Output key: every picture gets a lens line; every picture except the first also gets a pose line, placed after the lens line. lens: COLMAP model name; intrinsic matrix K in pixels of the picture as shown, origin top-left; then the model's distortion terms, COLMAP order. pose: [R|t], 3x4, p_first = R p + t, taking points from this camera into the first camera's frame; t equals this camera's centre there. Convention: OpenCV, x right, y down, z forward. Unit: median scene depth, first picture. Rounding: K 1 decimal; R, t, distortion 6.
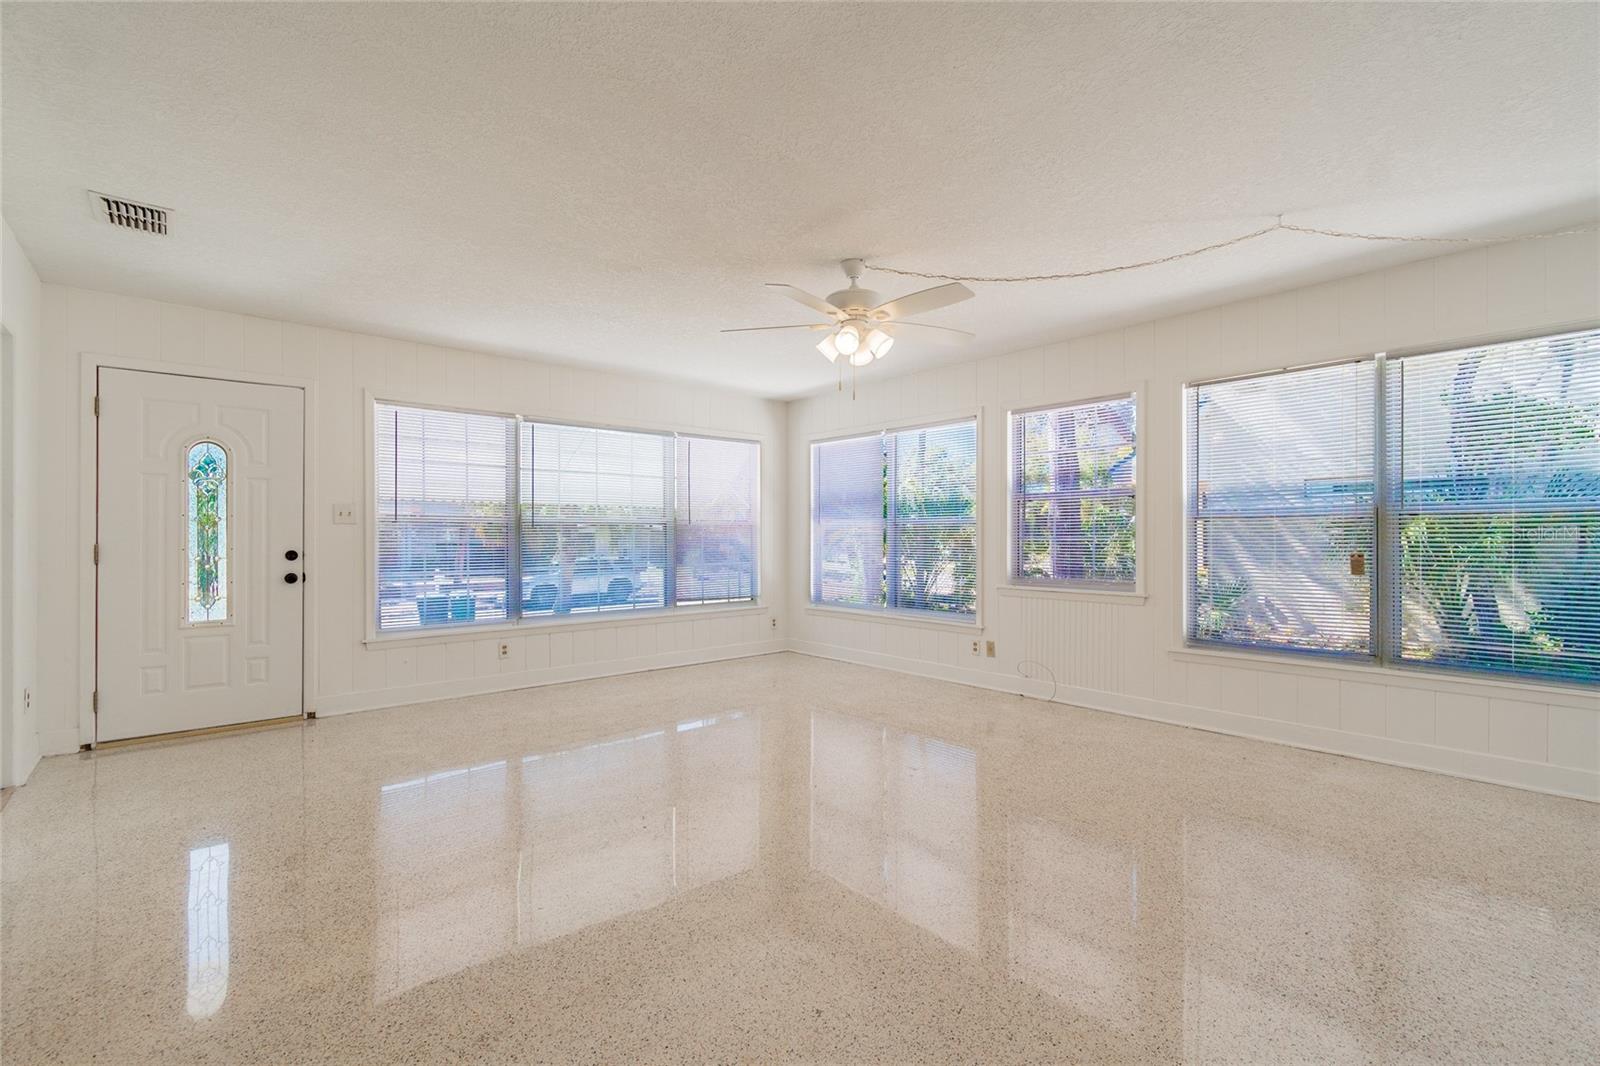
lens RADIAL K [[684.8, 0, 796.7], [0, 684.8, 541.6], [0, 0, 1]] dist [-0.000915, -0.000366]
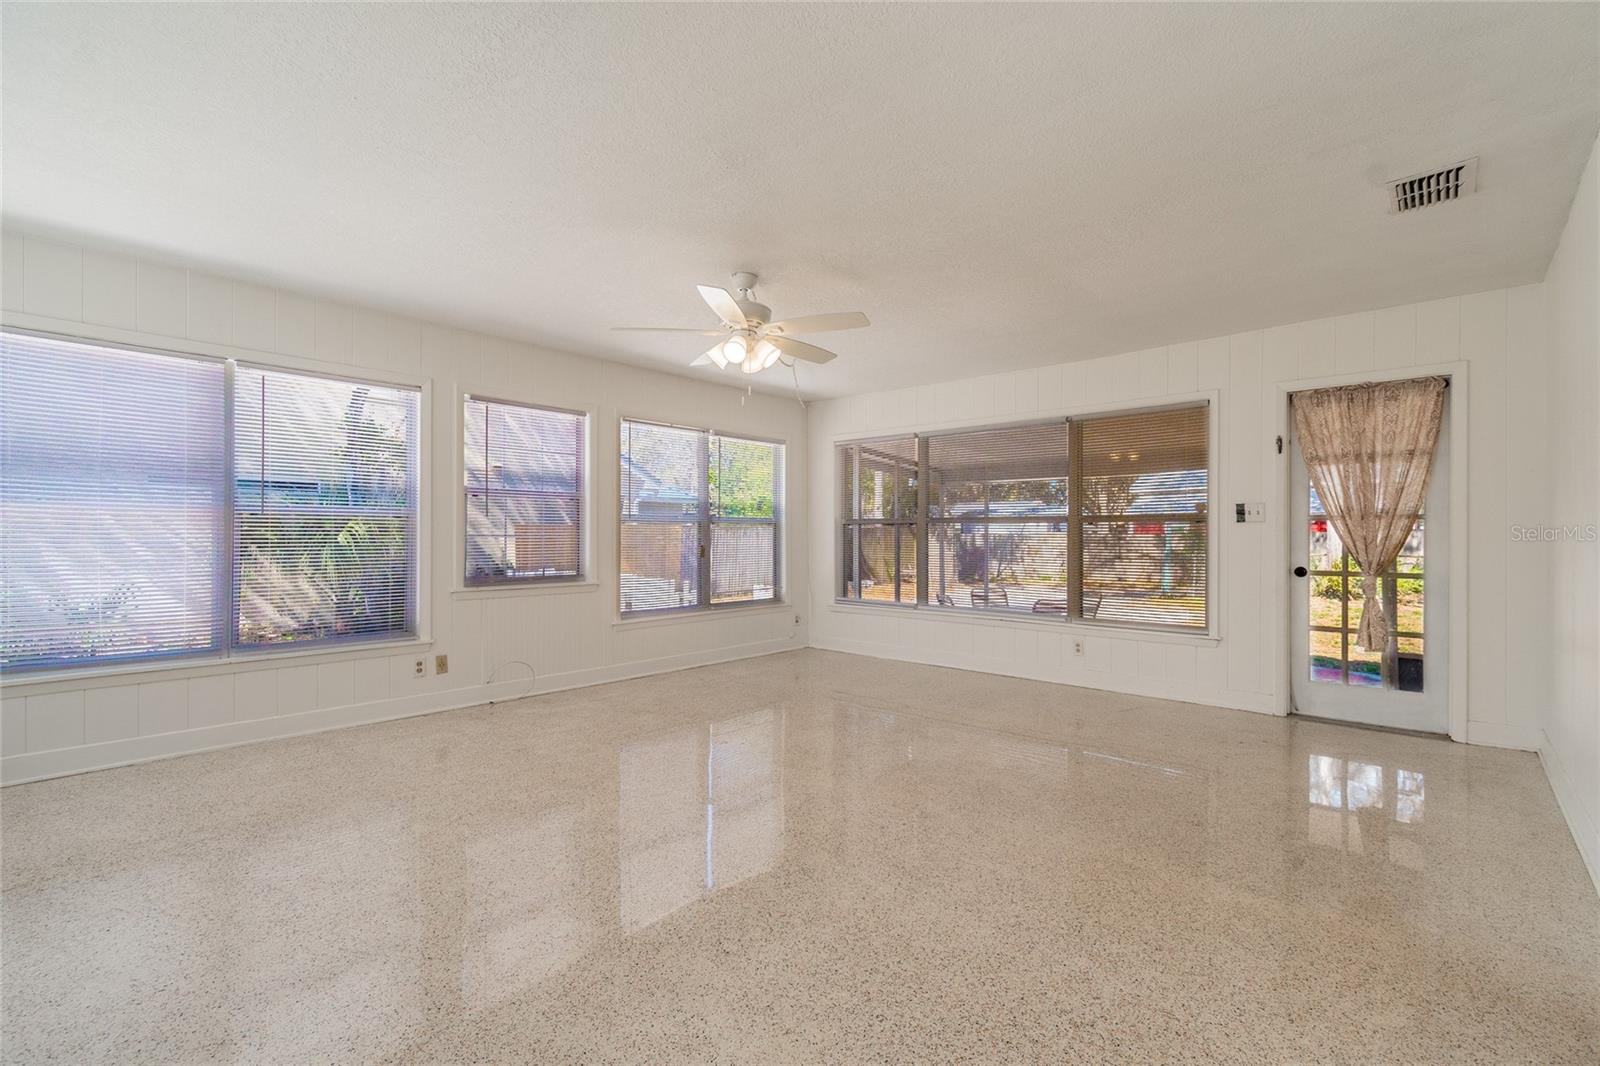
lens RADIAL K [[684.8, 0, 796.7], [0, 684.8, 541.6], [0, 0, 1]] dist [-0.000915, -0.000366]
pose [[-0.082756, -0.007186, 0.996544, -0.683285], [0.002270, 0.999970, 0.007400, -0.003001], [-0.996567, 0.002874, -0.082737, 0.700738]]
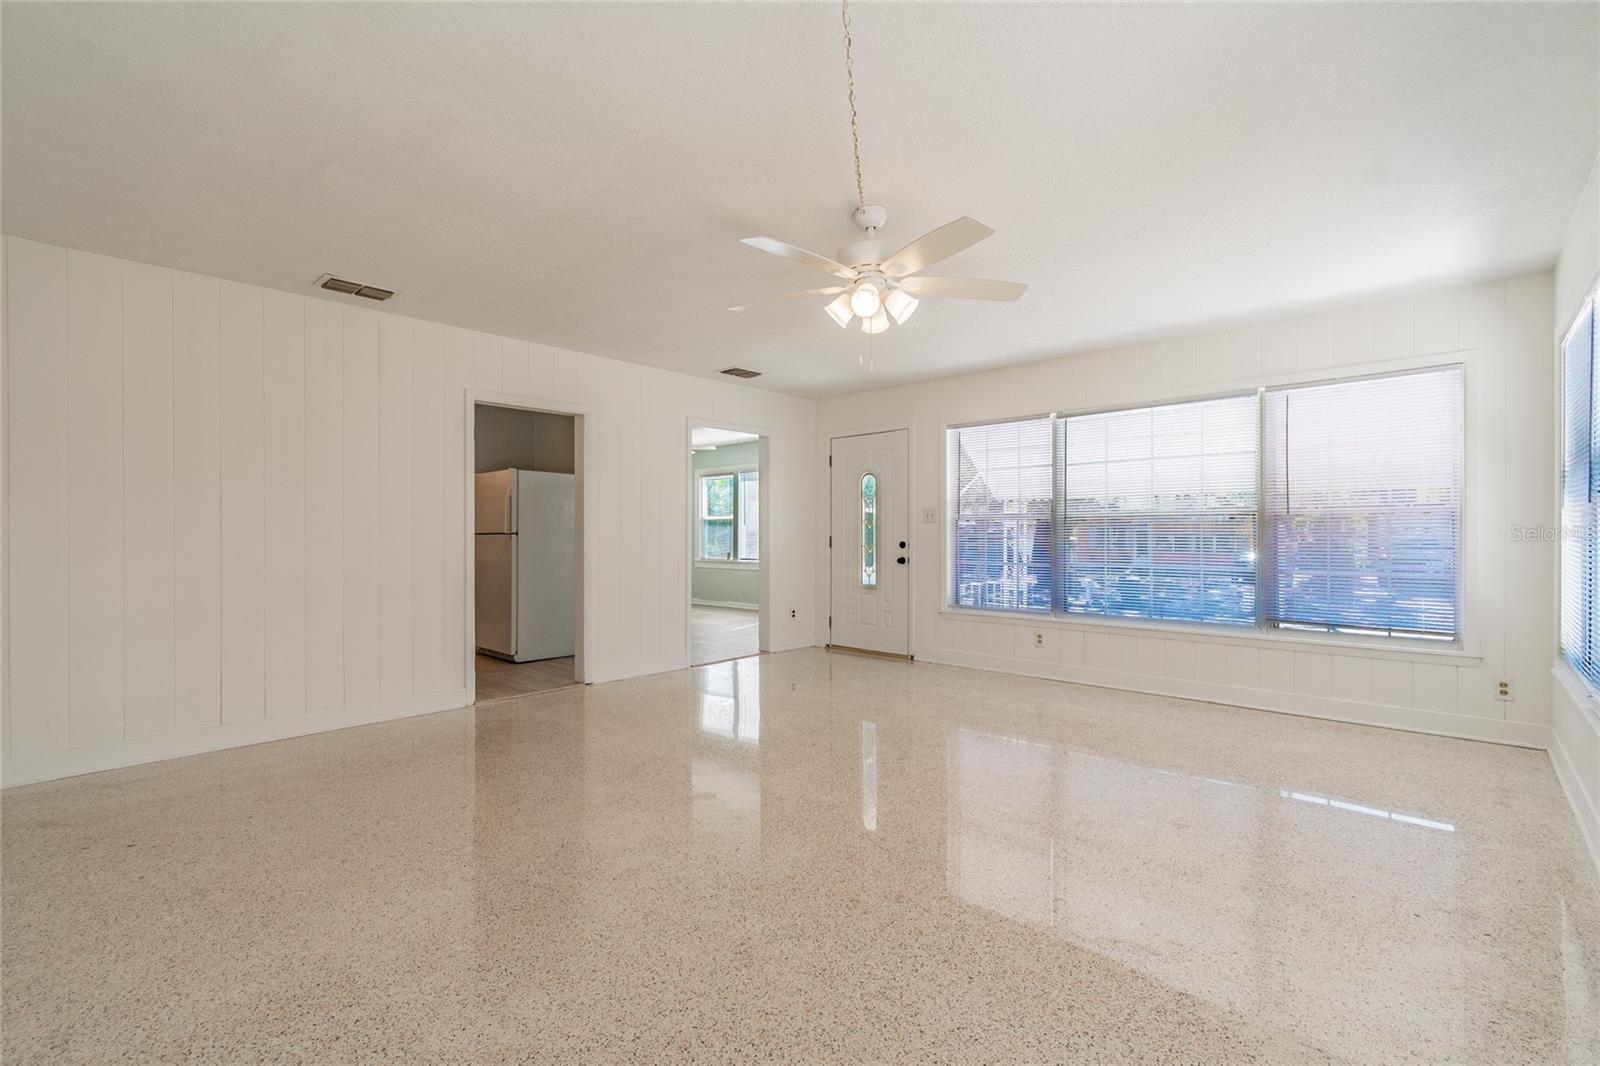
lens RADIAL K [[716.1, 0, 835.1], [0, 716.1, 530.2], [0, 0, 1]] dist [0.002223, -0.000400]
pose [[0.134120, -0.002153, -0.990963, 0.674764], [-0.004697, 0.999985, -0.002808, -0.005382], [0.990954, 0.005031, 0.134108, 0.581332]]
